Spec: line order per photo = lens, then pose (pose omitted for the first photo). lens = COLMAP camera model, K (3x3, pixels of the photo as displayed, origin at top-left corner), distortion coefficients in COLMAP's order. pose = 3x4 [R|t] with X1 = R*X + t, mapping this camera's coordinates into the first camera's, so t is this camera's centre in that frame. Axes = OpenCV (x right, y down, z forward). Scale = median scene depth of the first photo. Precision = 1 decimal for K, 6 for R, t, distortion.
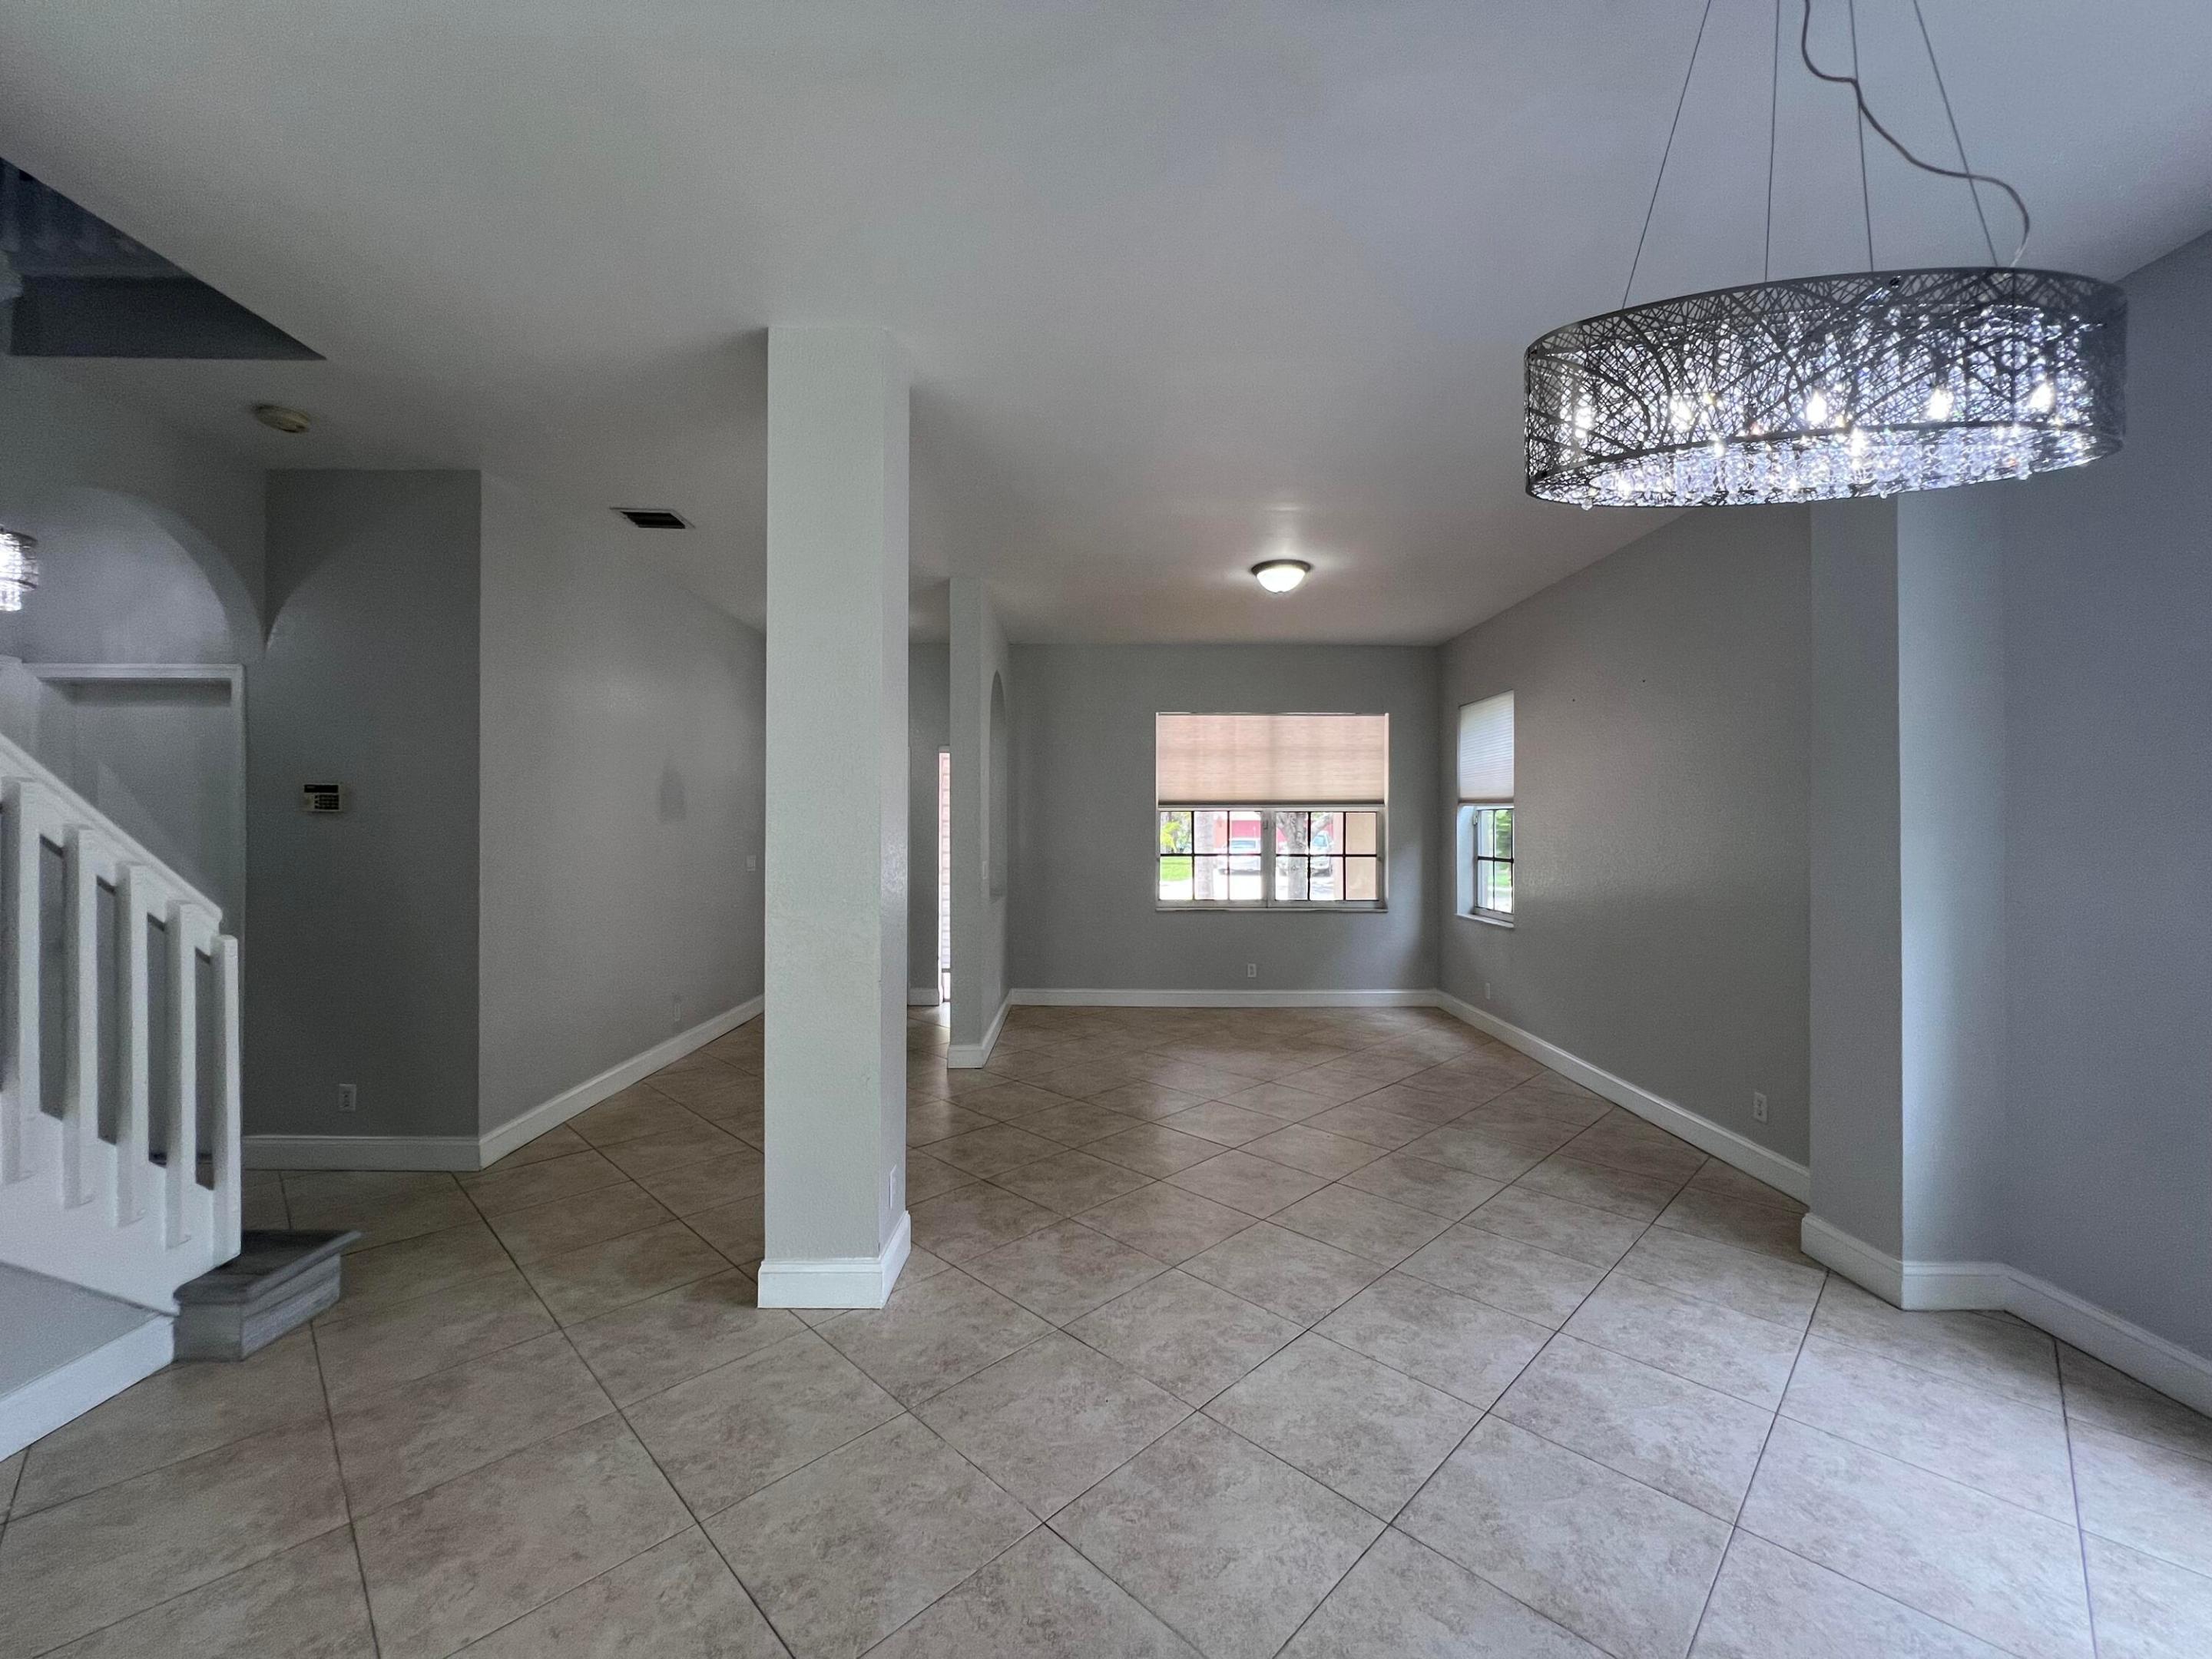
lens RADIAL K [[892.7, 0, 1102.3], [0, 892.7, 827.1], [0, 0, 1]] dist [-0.003629, 0.000885]
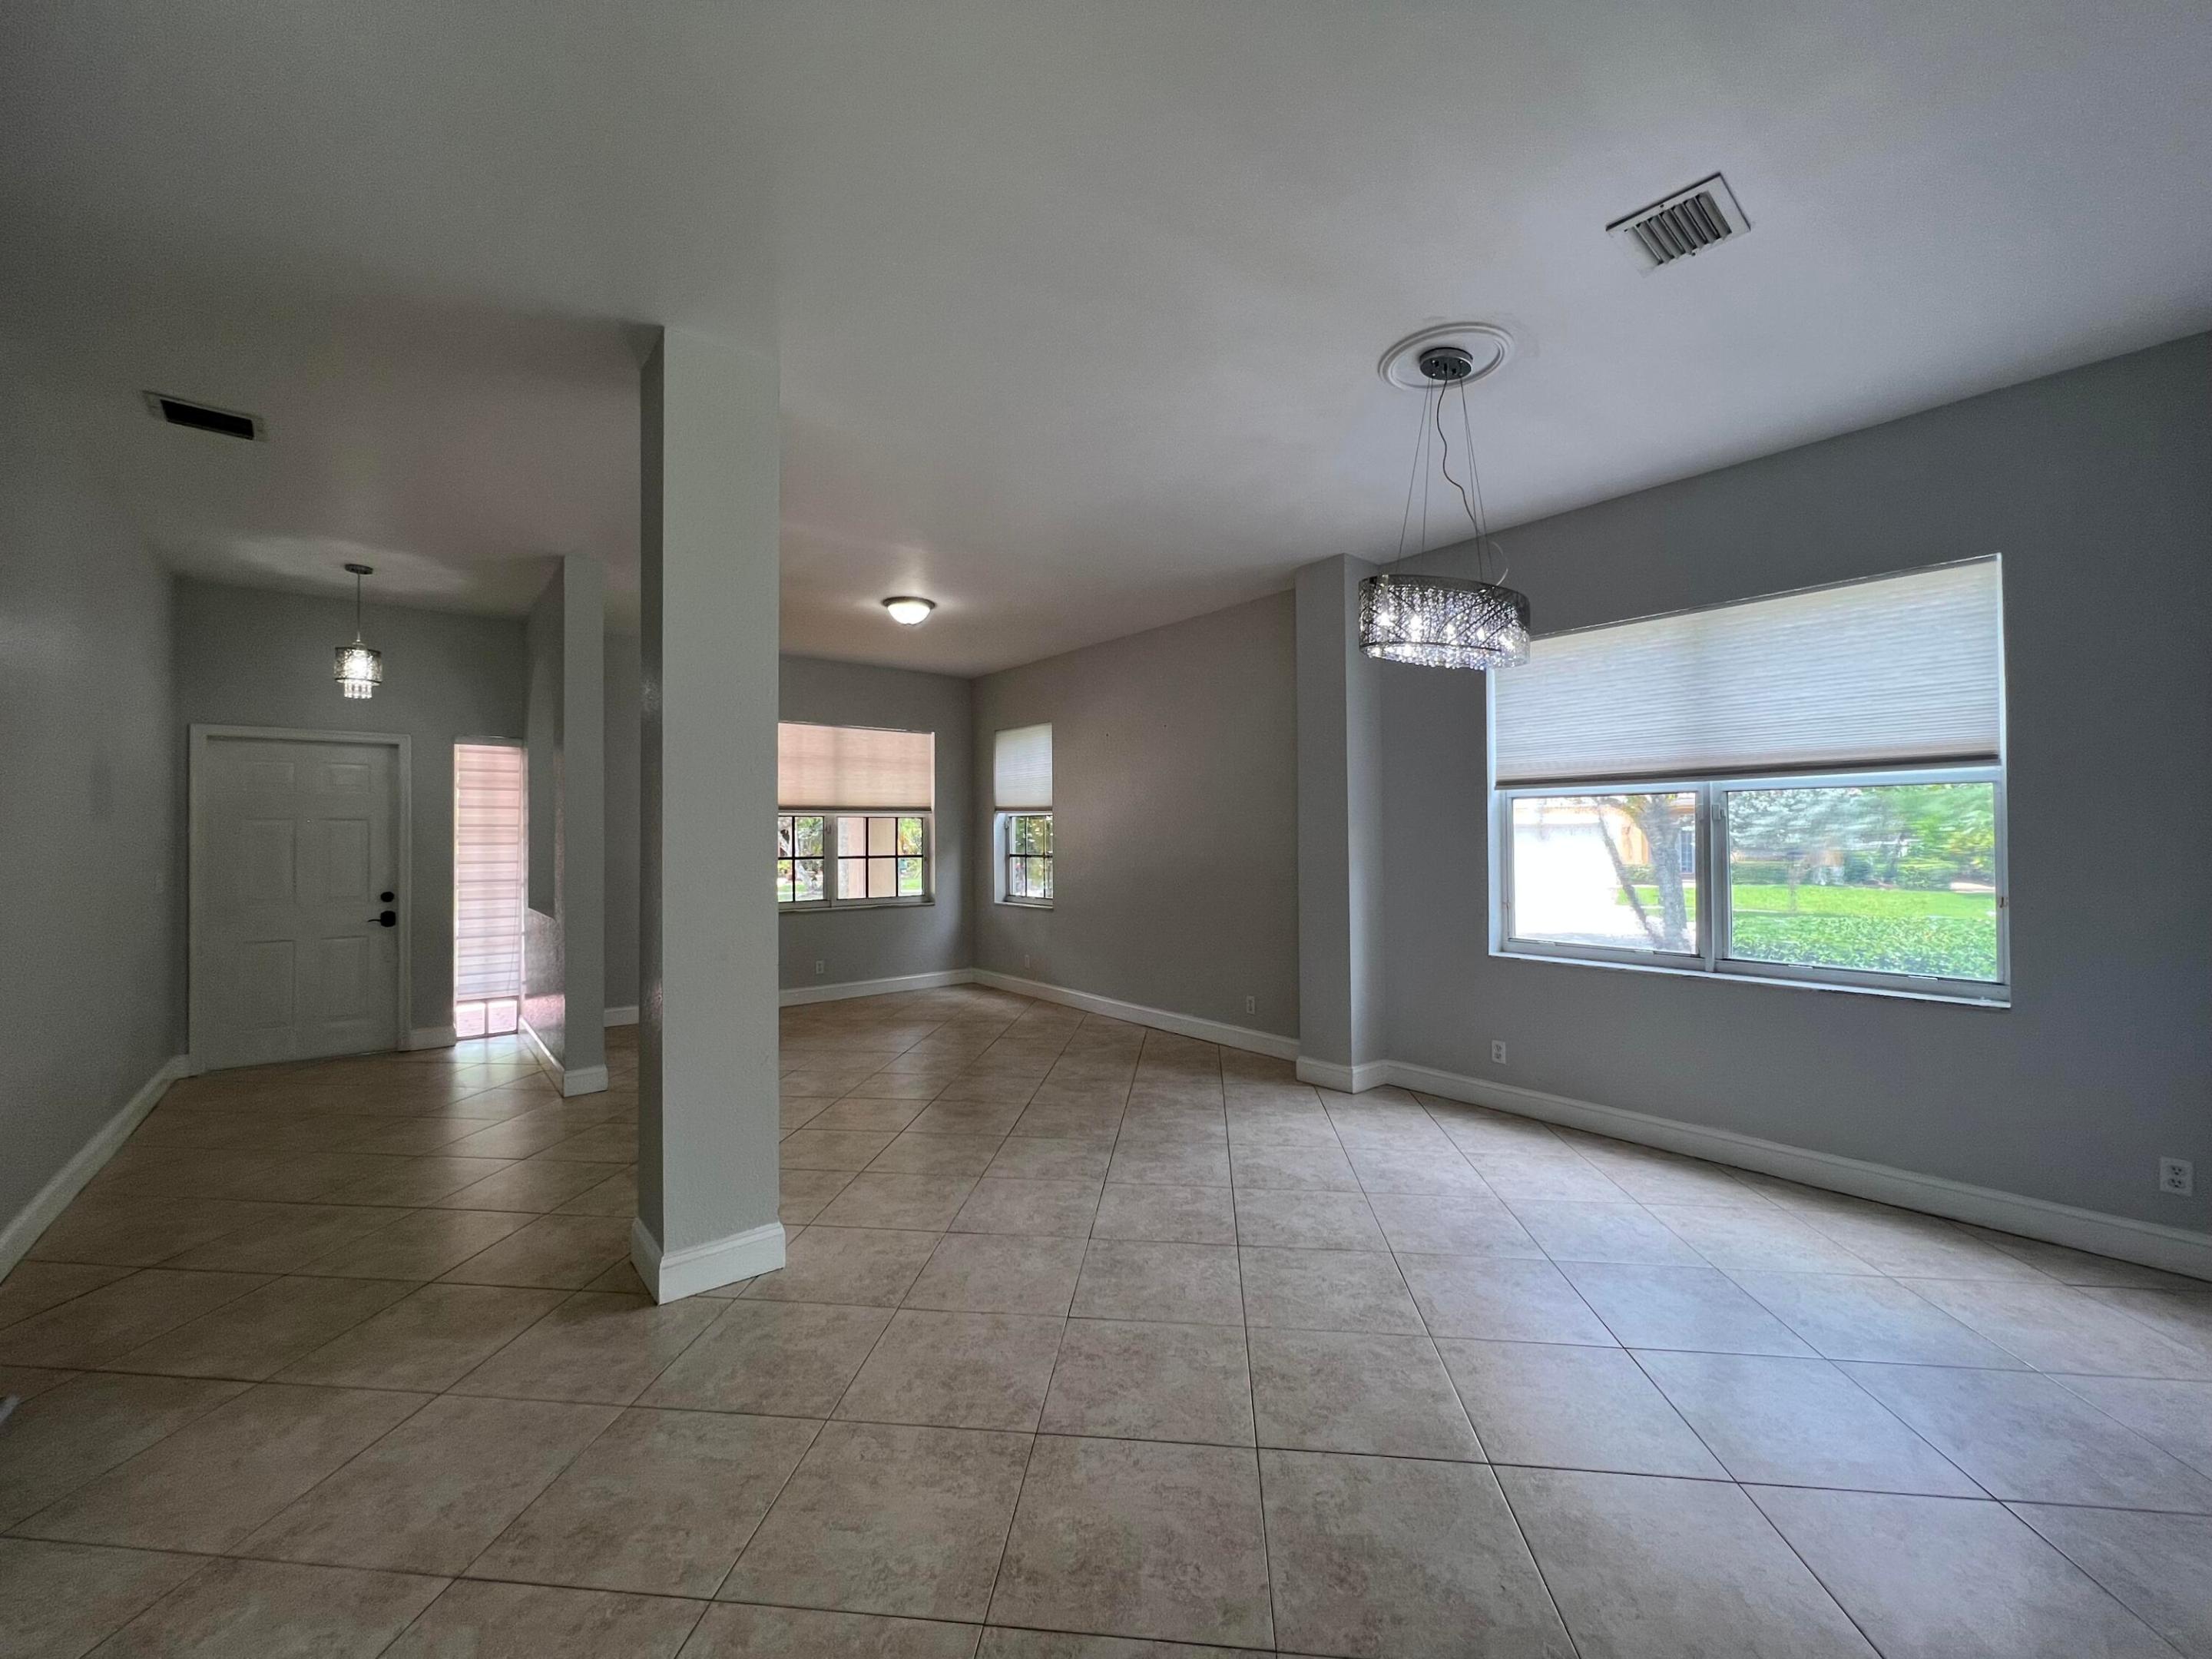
lens RADIAL K [[892.7, 0, 1102.3], [0, 892.7, 827.1], [0, 0, 1]] dist [-0.003629, 0.000885]
pose [[0.779070, 0.001227, 0.626935, -0.545705], [0.005187, 0.999951, -0.008402, 0.014075], [-0.626915, 0.009797, 0.779026, -0.080037]]
